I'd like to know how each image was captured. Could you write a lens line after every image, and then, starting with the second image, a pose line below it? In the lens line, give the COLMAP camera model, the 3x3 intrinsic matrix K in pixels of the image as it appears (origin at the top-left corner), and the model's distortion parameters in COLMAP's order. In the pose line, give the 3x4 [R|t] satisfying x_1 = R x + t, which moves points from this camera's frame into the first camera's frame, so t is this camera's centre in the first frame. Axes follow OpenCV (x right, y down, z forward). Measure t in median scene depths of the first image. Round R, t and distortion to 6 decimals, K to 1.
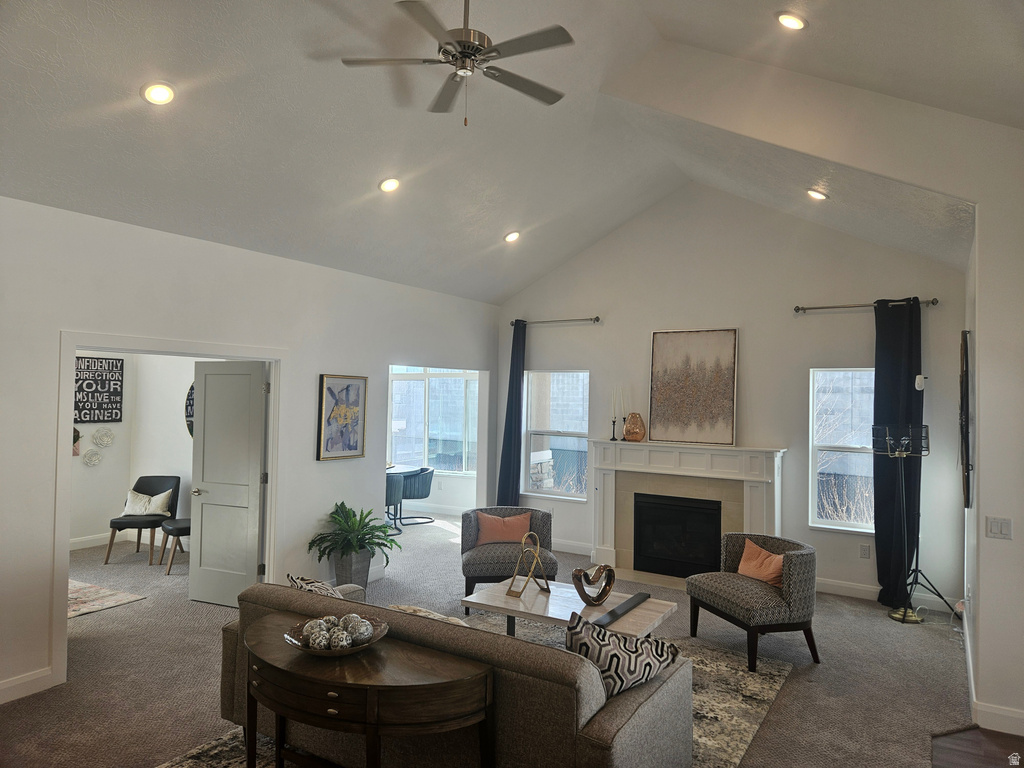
lens RADIAL K [[696.3, 0, 514.9], [0, 696.3, 382.2], [0, 0, 1]] dist [0.074310, -0.062567]
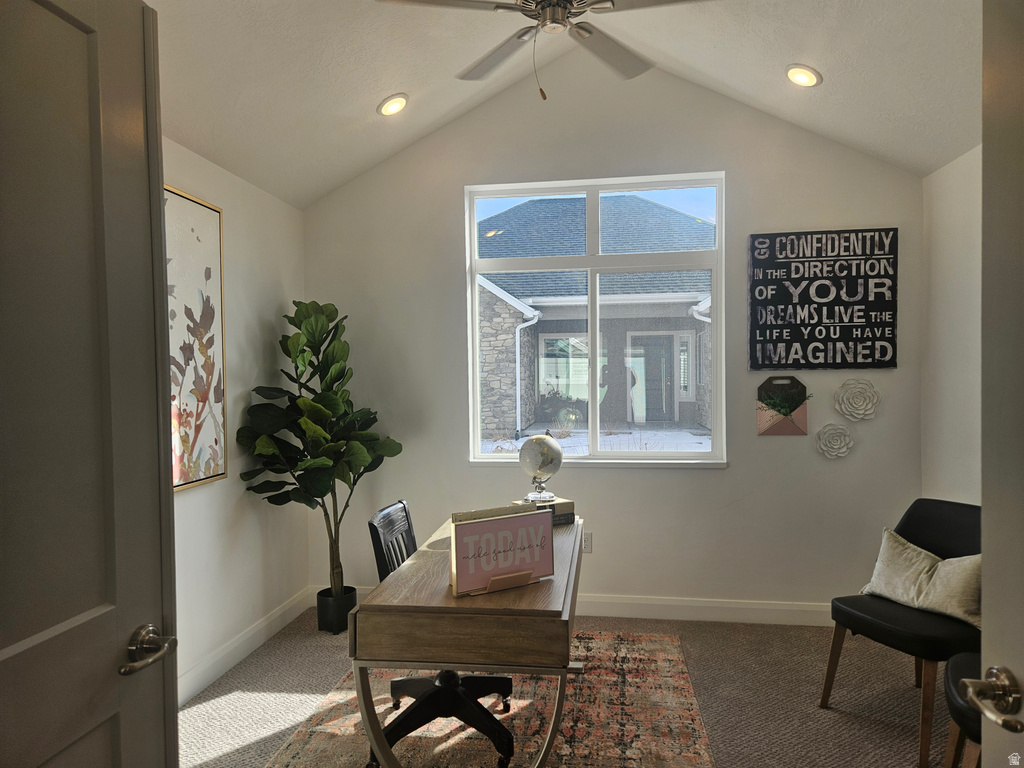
lens RADIAL K [[696.3, 0, 515.1], [0, 696.3, 385.3], [0, 0, 1]] dist [0.074310, -0.062567]
pose [[0.404753, 0.001931, -0.914424, -0.246423], [0.032045, 0.999354, 0.016294, 0.053496], [0.913865, -0.035897, 0.404429, 0.609350]]
